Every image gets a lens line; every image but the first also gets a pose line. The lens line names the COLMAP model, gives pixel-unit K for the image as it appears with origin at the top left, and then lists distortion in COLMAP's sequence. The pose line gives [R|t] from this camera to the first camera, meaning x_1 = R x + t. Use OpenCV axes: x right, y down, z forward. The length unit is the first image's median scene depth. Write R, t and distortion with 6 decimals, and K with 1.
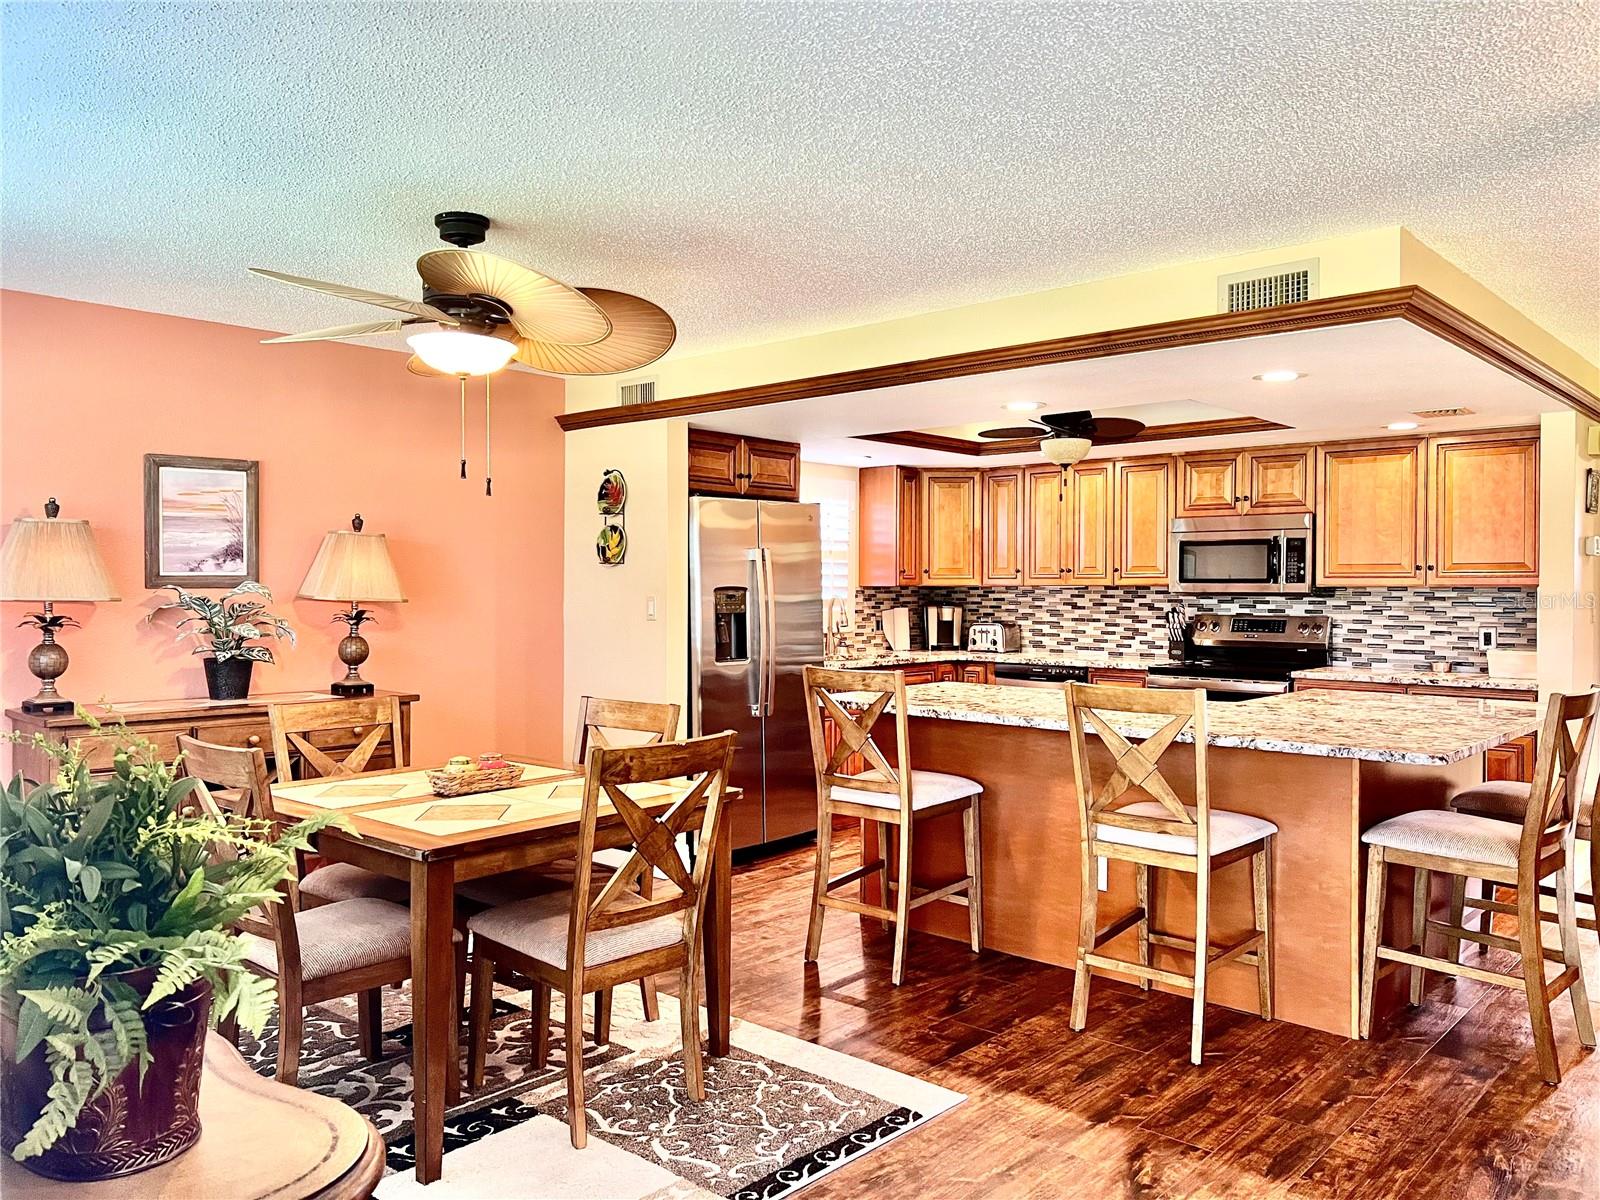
lens RADIAL K [[1204.1, 0, 806.9], [0, 1204.1, 602.2], [0, 0, 1]] dist [0.050136, -0.053126]
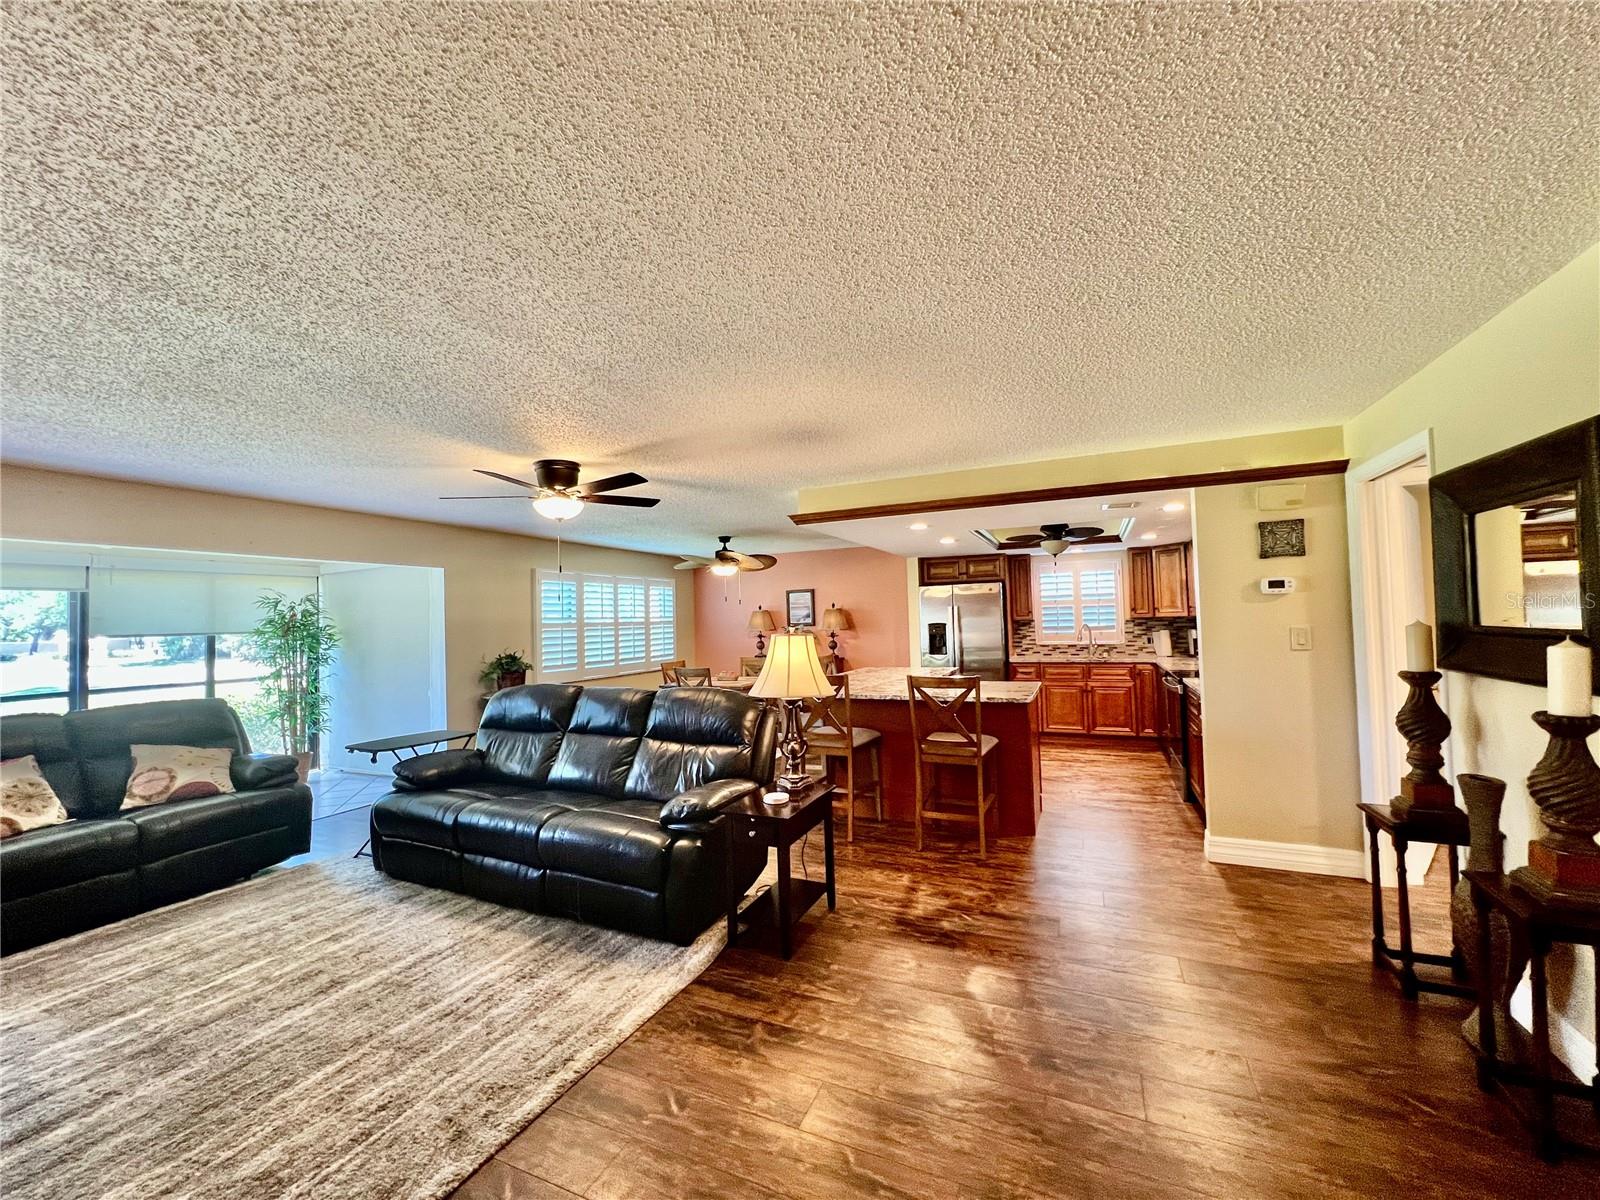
lens RADIAL K [[637.2, 0, 795.5], [0, 637.2, 598.1], [0, 0, 1]] dist [0.001833, 0.000161]
pose [[0.300197, -0.044066, -0.952859, 1.050023], [0.013697, 0.999028, -0.041886, -0.013265], [0.953779, -0.000477, 0.300509, 0.345950]]
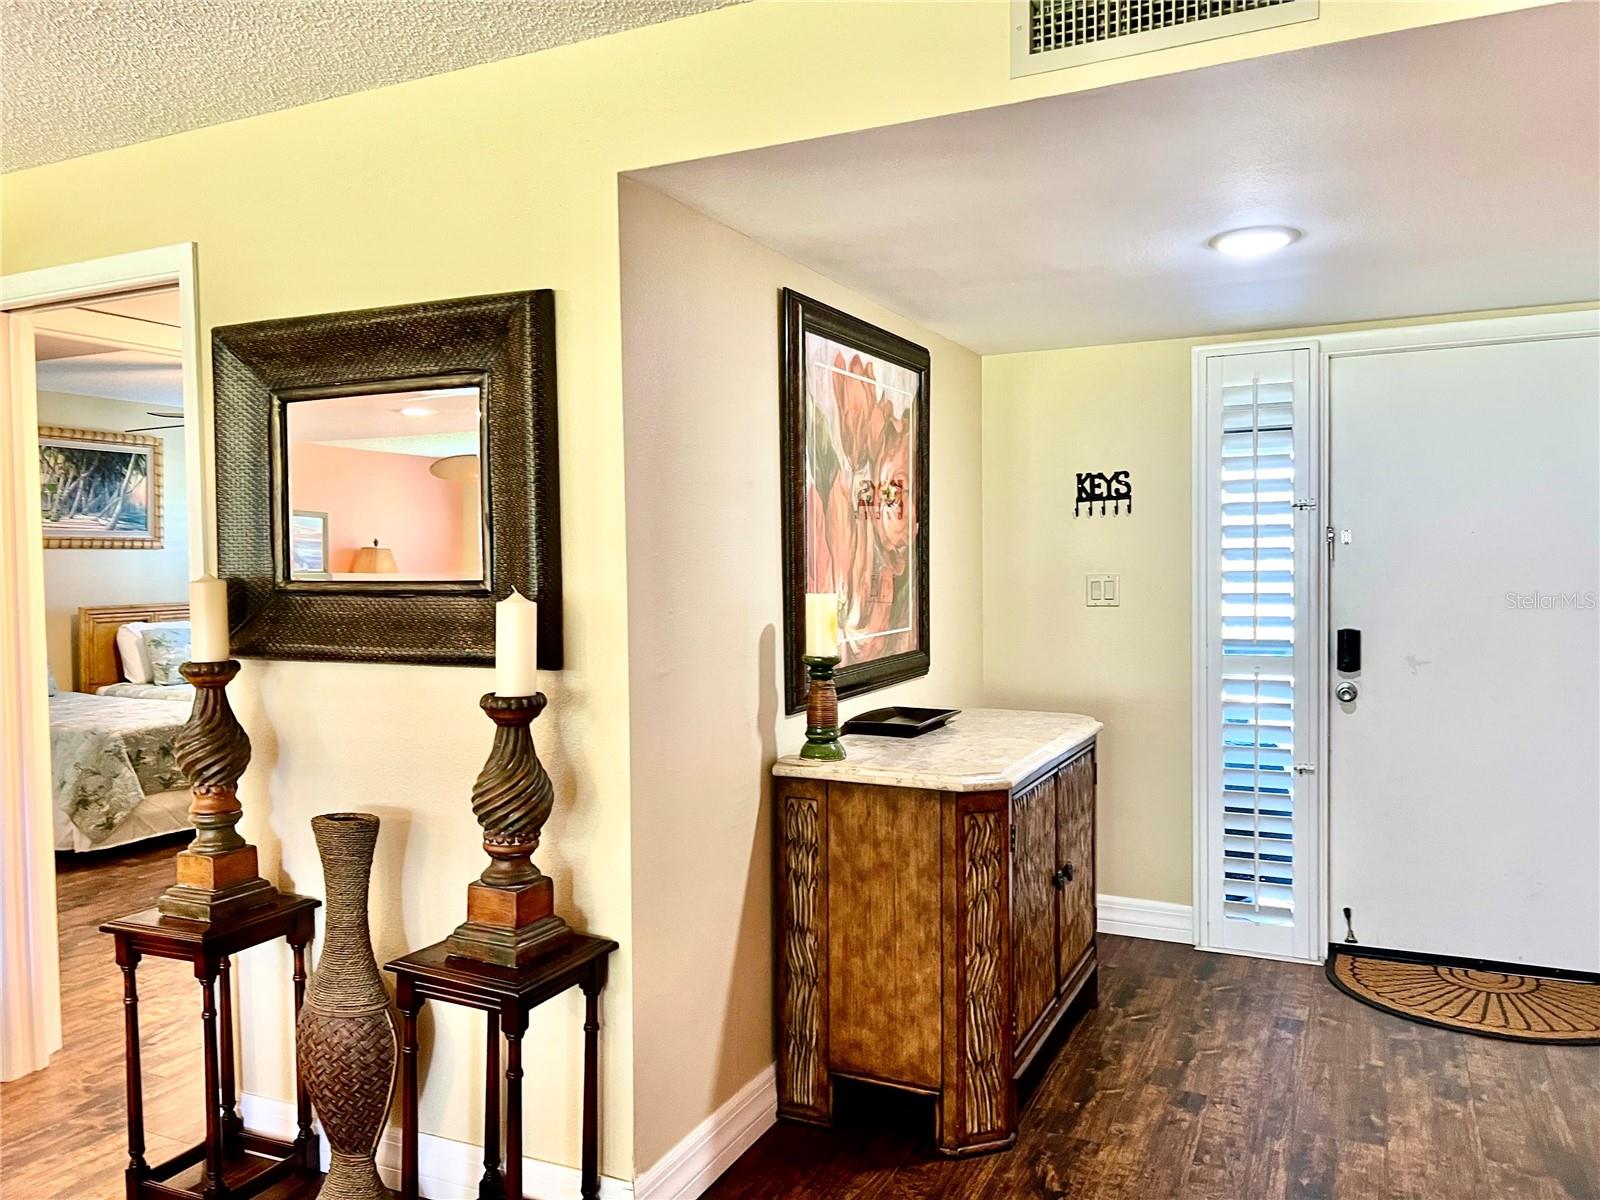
lens RADIAL K [[1204.1, 0, 806.9], [0, 1204.1, 602.2], [0, 0, 1]] dist [0.050136, -0.053126]
pose [[0.956195, -0.025764, 0.291594, 0.856996], [0.019785, 0.999530, 0.023434, -0.005852], [-0.292060, -0.016638, 0.956255, 0.358638]]
